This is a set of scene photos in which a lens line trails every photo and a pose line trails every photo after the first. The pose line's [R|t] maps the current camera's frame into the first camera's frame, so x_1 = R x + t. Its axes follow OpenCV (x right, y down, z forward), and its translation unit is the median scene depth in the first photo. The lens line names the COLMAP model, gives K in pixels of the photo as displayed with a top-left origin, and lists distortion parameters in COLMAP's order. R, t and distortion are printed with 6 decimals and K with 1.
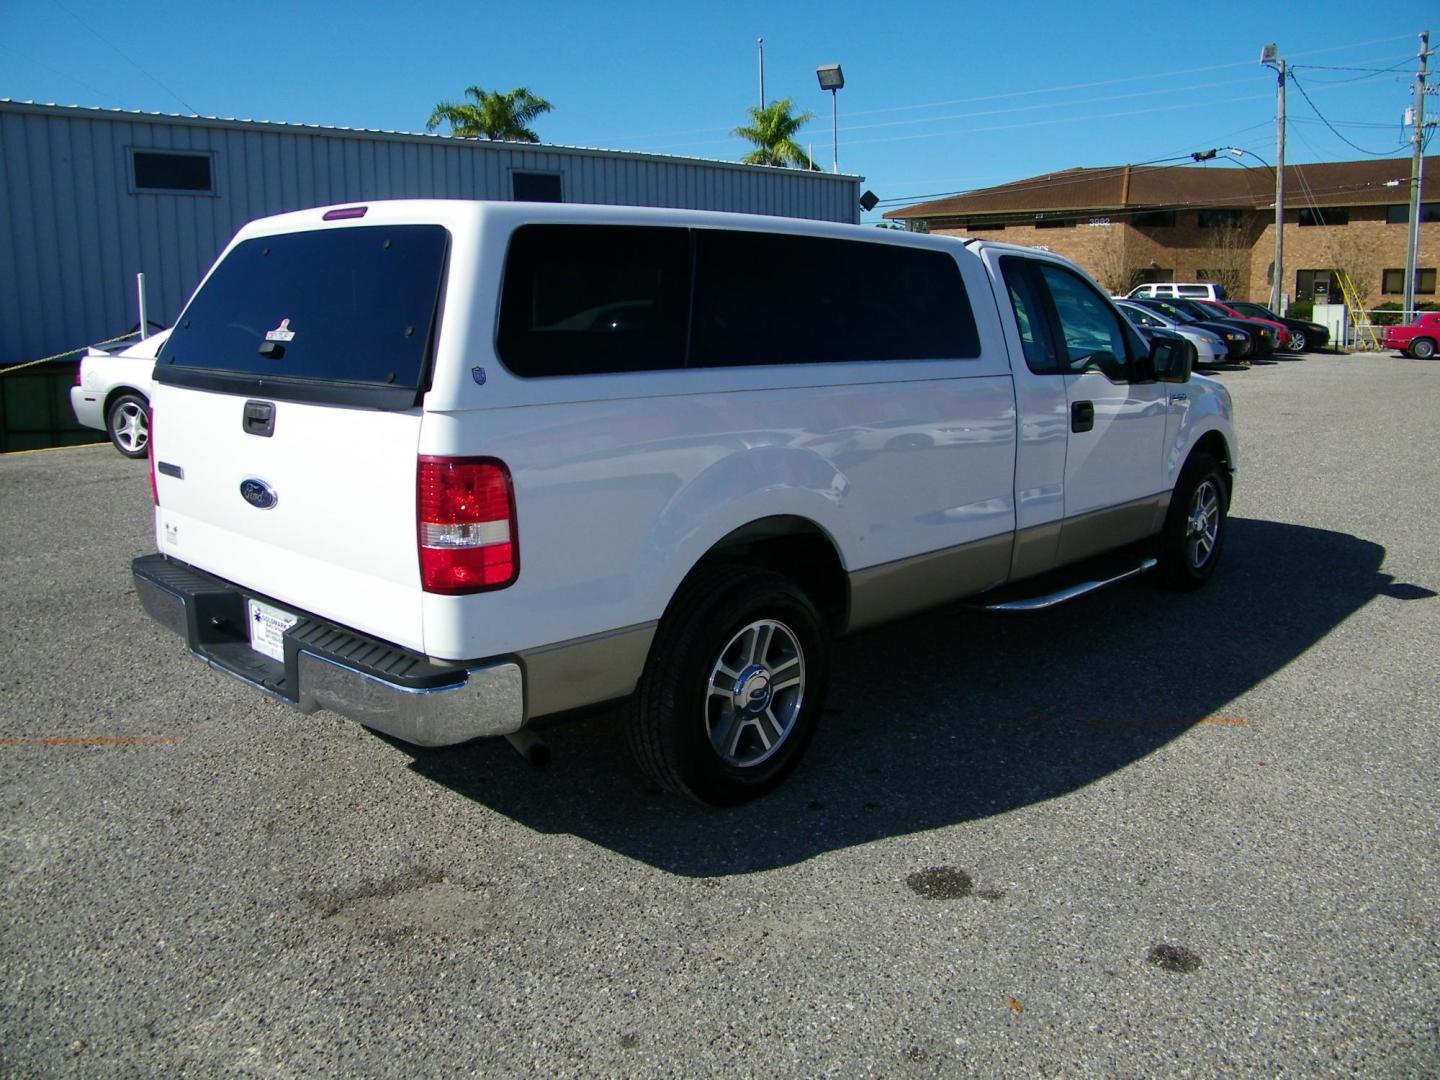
lens RADIAL K [[1229.7, 0, 716.0], [0, 1229.7, 521.8], [0, 0, 1]] dist [-0.192544, 0.170576]
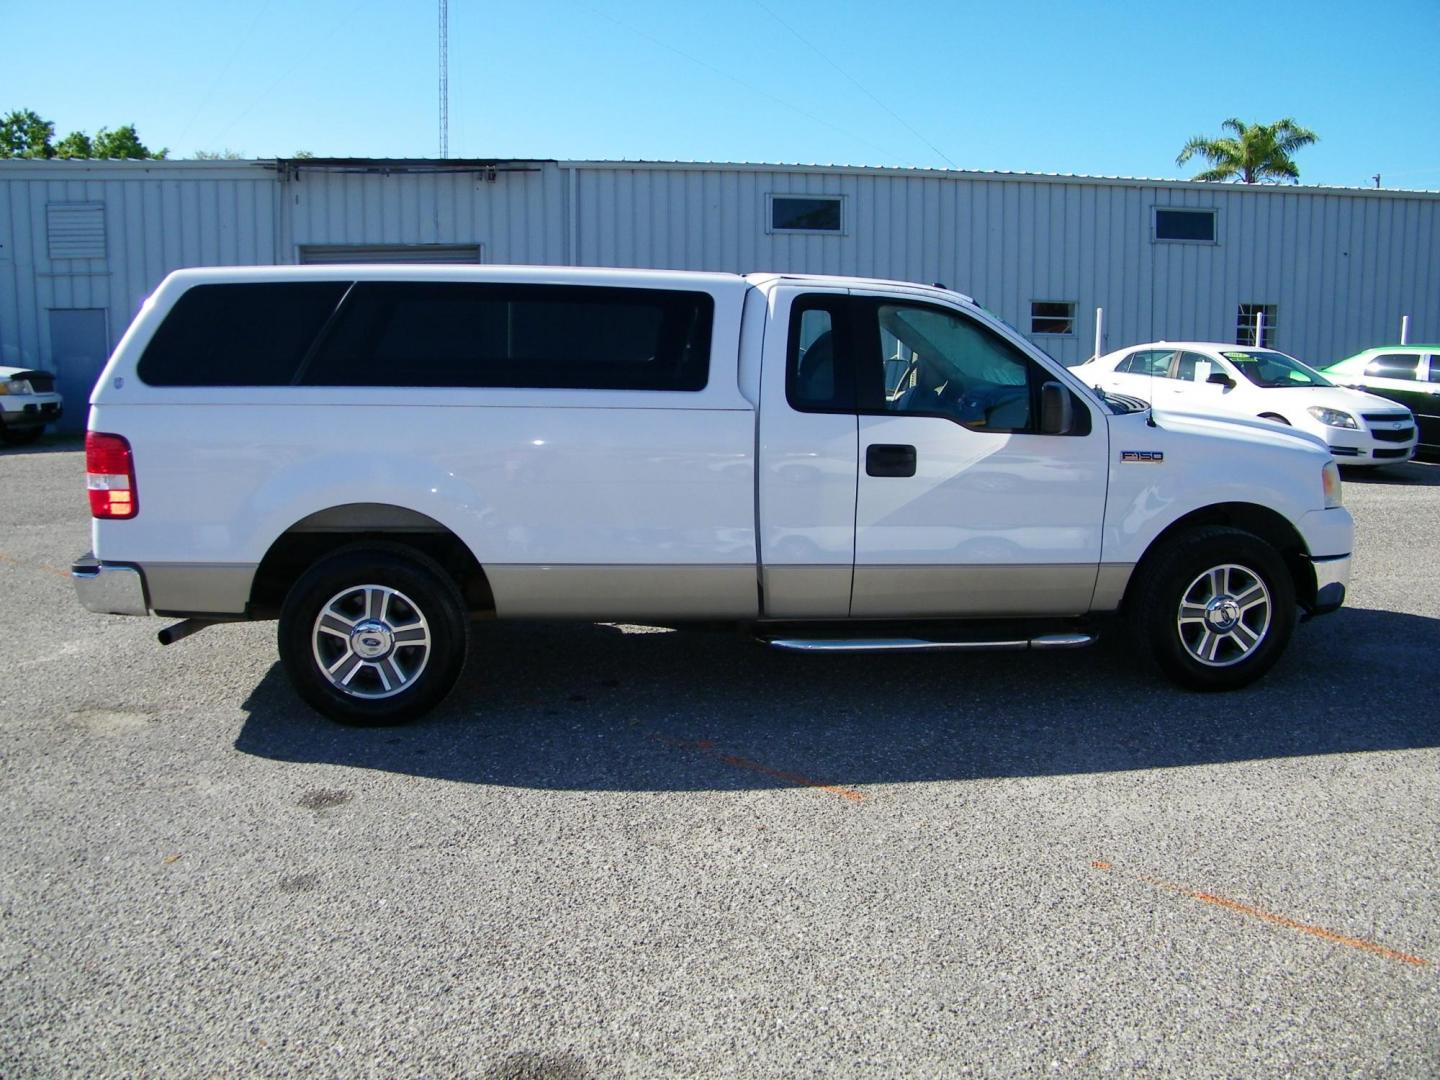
lens RADIAL K [[1229.7, 0, 716.0], [0, 1229.7, 521.8], [0, 0, 1]] dist [-0.192544, 0.170576]
pose [[0.777057, 0.111463, -0.619483, 0.821462], [-0.128929, 0.991514, 0.016678, -0.039465], [0.616085, 0.066909, 0.784833, 0.167747]]
